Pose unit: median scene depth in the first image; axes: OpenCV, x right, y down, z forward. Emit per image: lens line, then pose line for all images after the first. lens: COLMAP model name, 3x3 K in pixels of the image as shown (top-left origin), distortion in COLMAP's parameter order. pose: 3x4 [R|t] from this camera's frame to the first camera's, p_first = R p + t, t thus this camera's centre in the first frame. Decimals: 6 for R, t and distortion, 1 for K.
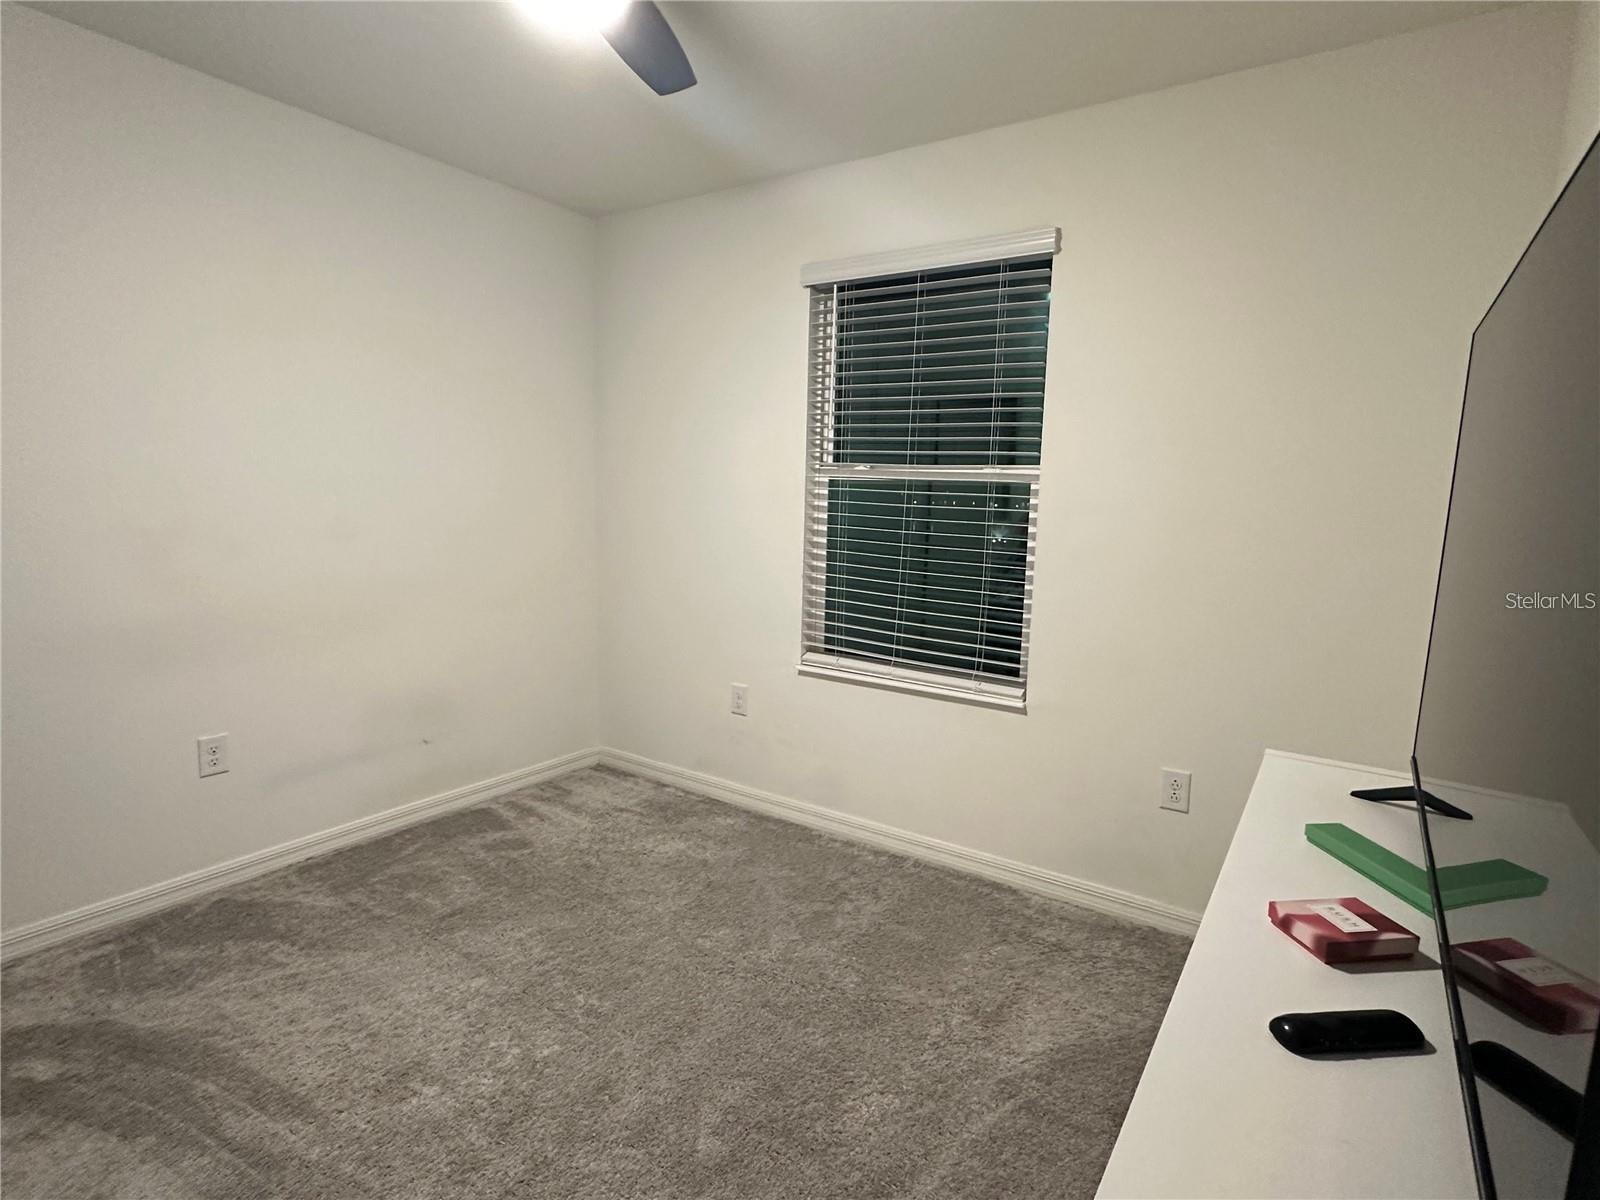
lens RADIAL K [[822.4, 0, 797.7], [0, 822.4, 595.3], [0, 0, 1]] dist [0.000014, 0.000226]
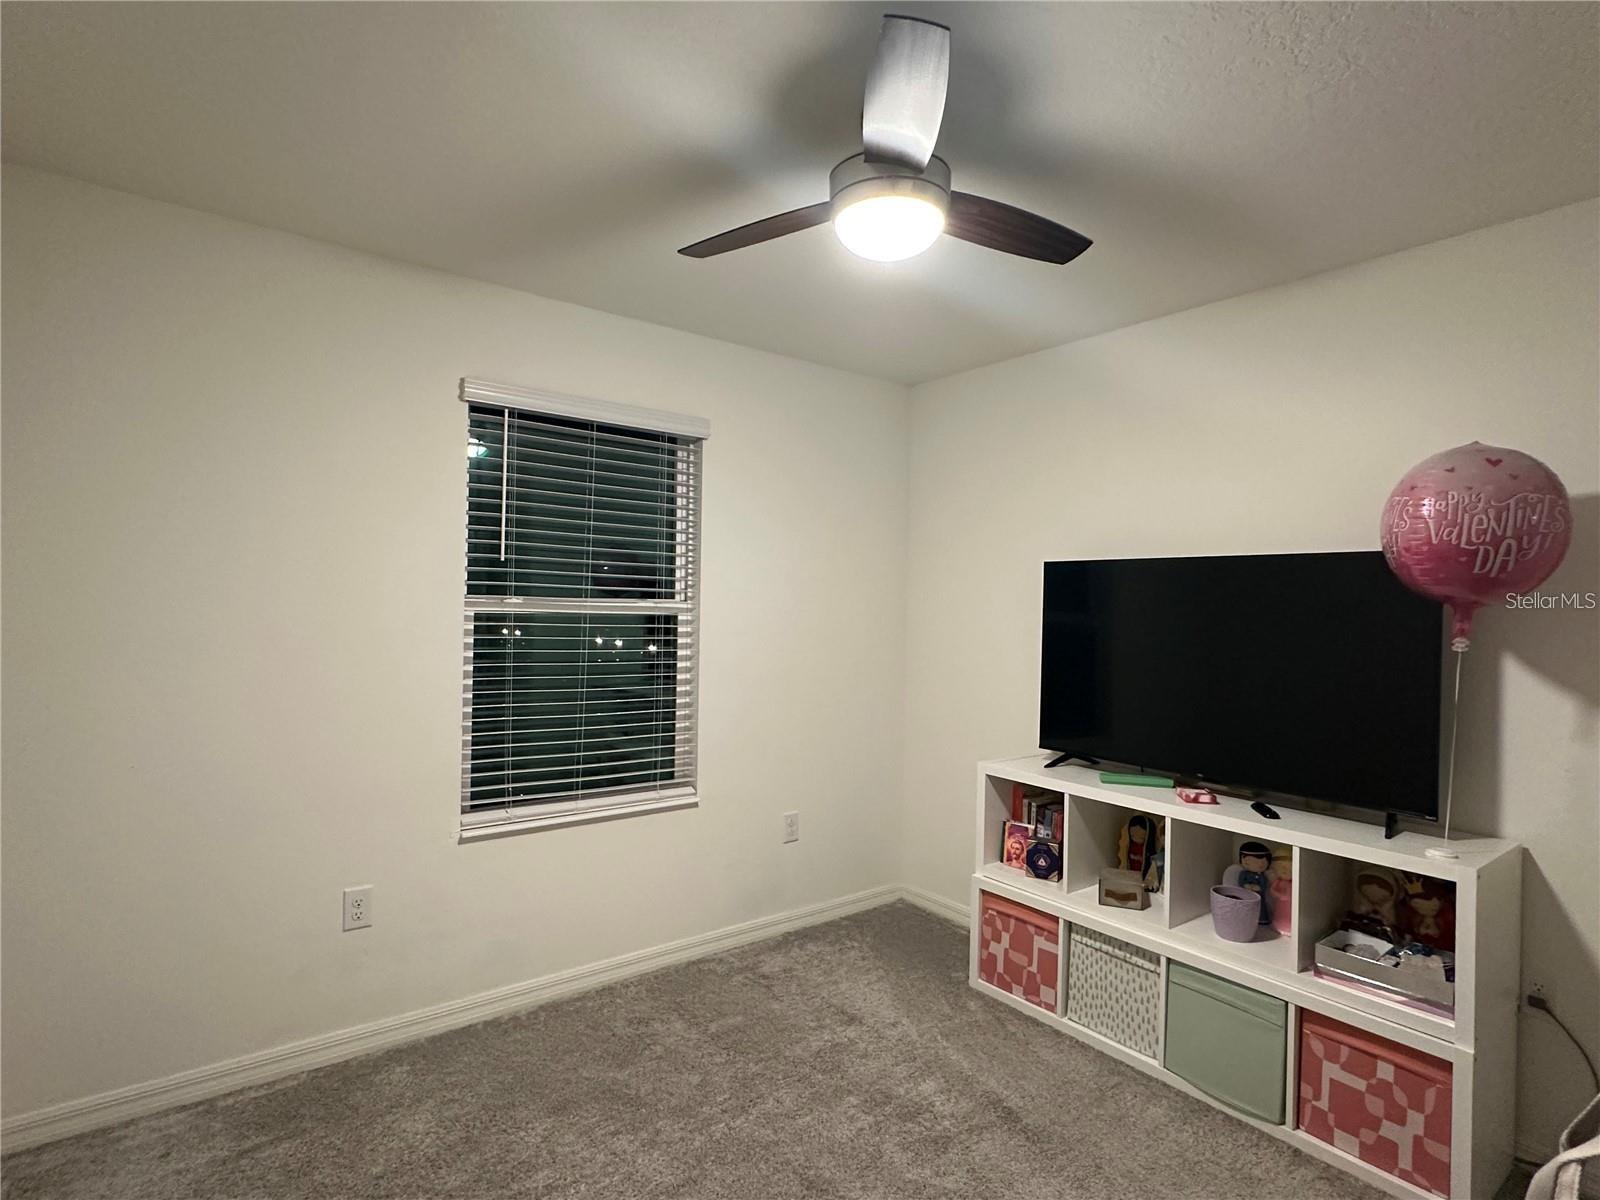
lens RADIAL K [[822.4, 0, 797.7], [0, 822.4, 595.3], [0, 0, 1]] dist [0.000014, 0.000226]
pose [[0.311515, -0.008381, 0.950204, -0.763297], [0.111482, 0.993378, -0.027786, -0.104597], [-0.943679, 0.114586, 0.310387, 0.425661]]
